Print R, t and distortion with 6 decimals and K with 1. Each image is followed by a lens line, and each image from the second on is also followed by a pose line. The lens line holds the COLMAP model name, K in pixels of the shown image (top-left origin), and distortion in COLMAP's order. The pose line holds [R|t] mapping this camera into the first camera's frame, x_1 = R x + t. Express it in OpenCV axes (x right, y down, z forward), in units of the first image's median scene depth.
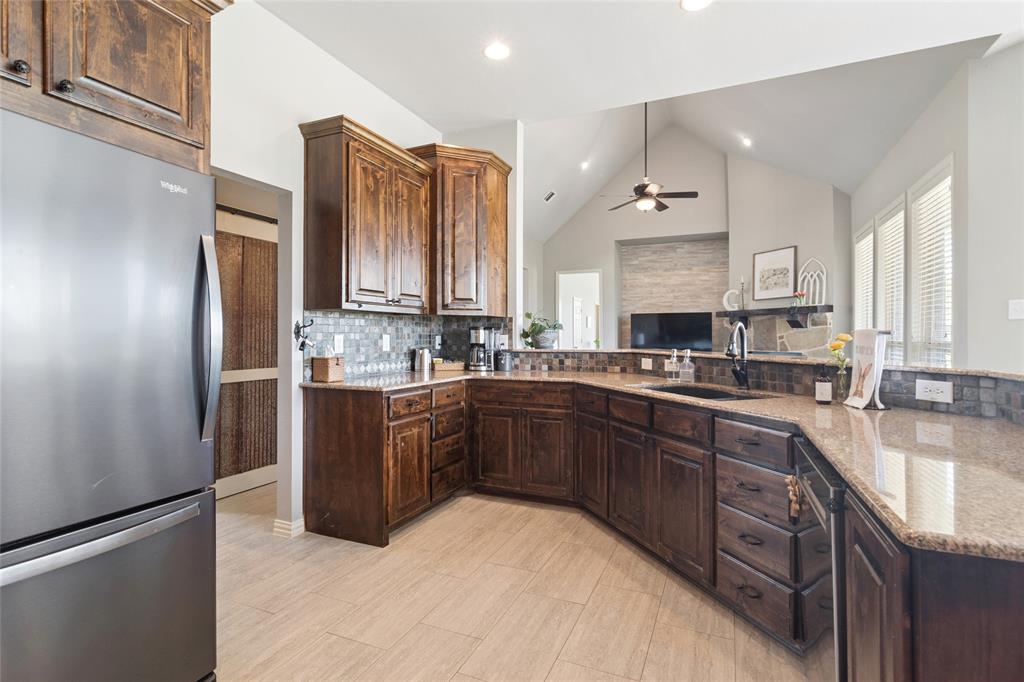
lens RADIAL K [[492.5, 0, 515.5], [0, 492.5, 336.1], [0, 0, 1]] dist [0.000857, 0.000544]
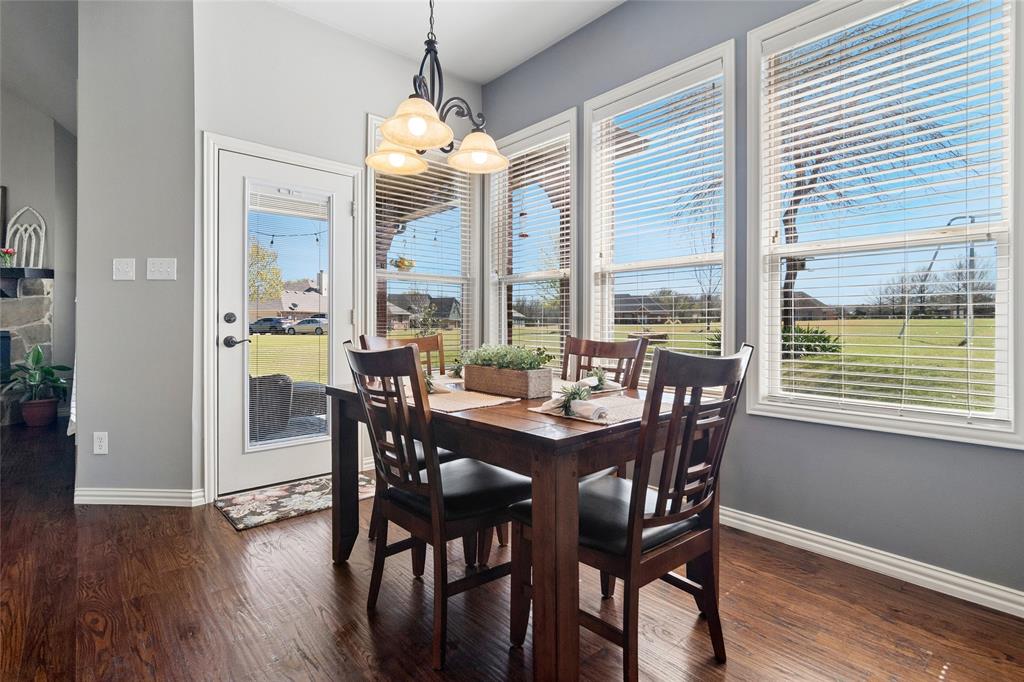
lens RADIAL K [[497.4, 0, 515.6], [0, 497.4, 320.2], [0, 0, 1]] dist [0.000430, 0.000014]
pose [[0.417131, 0.004081, 0.908837, 0.408403], [-0.004354, 0.999987, -0.002491, 0.031467], [-0.908836, -0.002918, 0.417144, -0.023326]]
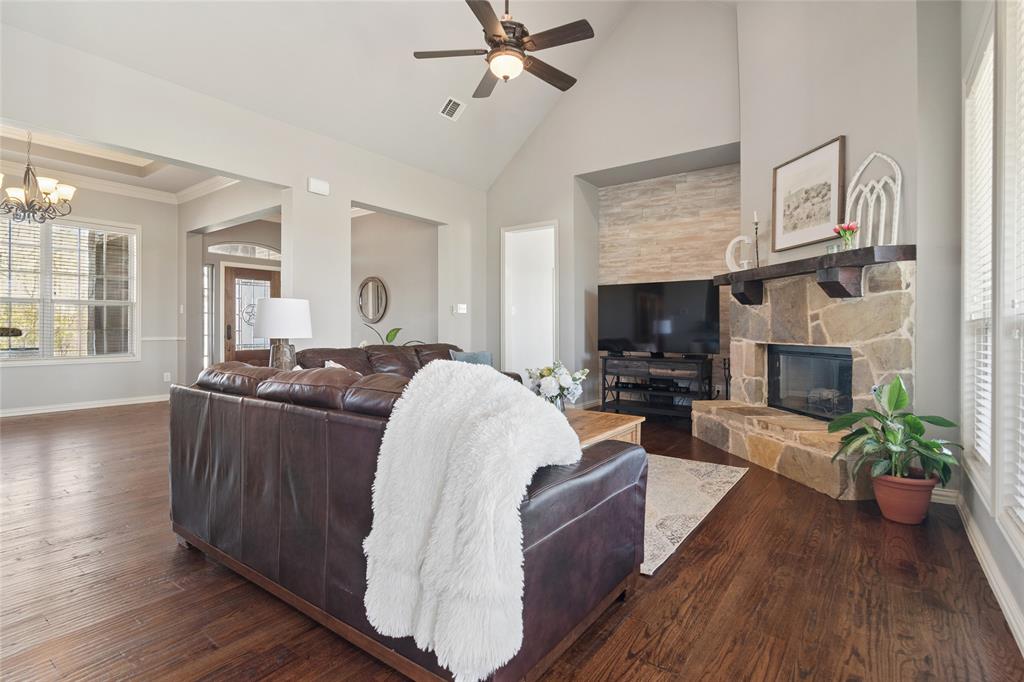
lens RADIAL K [[495.4, 0, 512.0], [0, 495.4, 325.5], [0, 0, 1]] dist [0.000991, 0.000528]
pose [[0.974277, 0.002236, -0.225344, 0.686882], [-0.003136, 0.999988, -0.003638, 0.028321], [0.225333, 0.004251, 0.974272, 0.833933]]
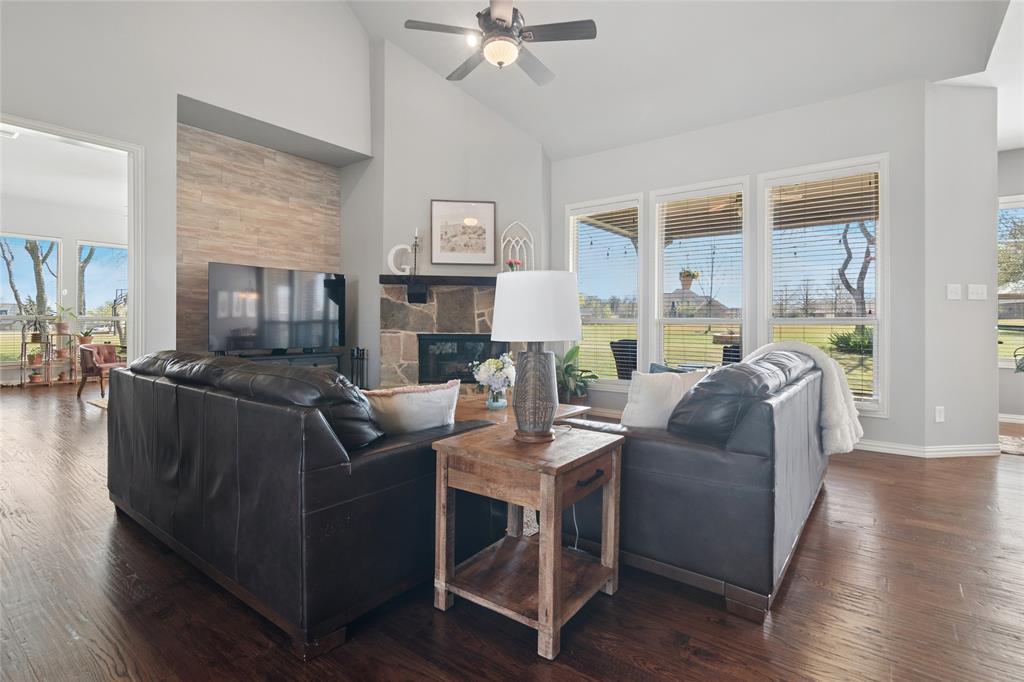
lens RADIAL K [[495.4, 0, 512.0], [0, 495.4, 325.5], [0, 0, 1]] dist [0.000991, 0.000528]
pose [[0.240140, -0.003161, 0.970733, -0.413846], [-0.007669, 0.999957, 0.005153, 0.029342], [-0.970708, -0.008682, 0.240105, 1.511957]]
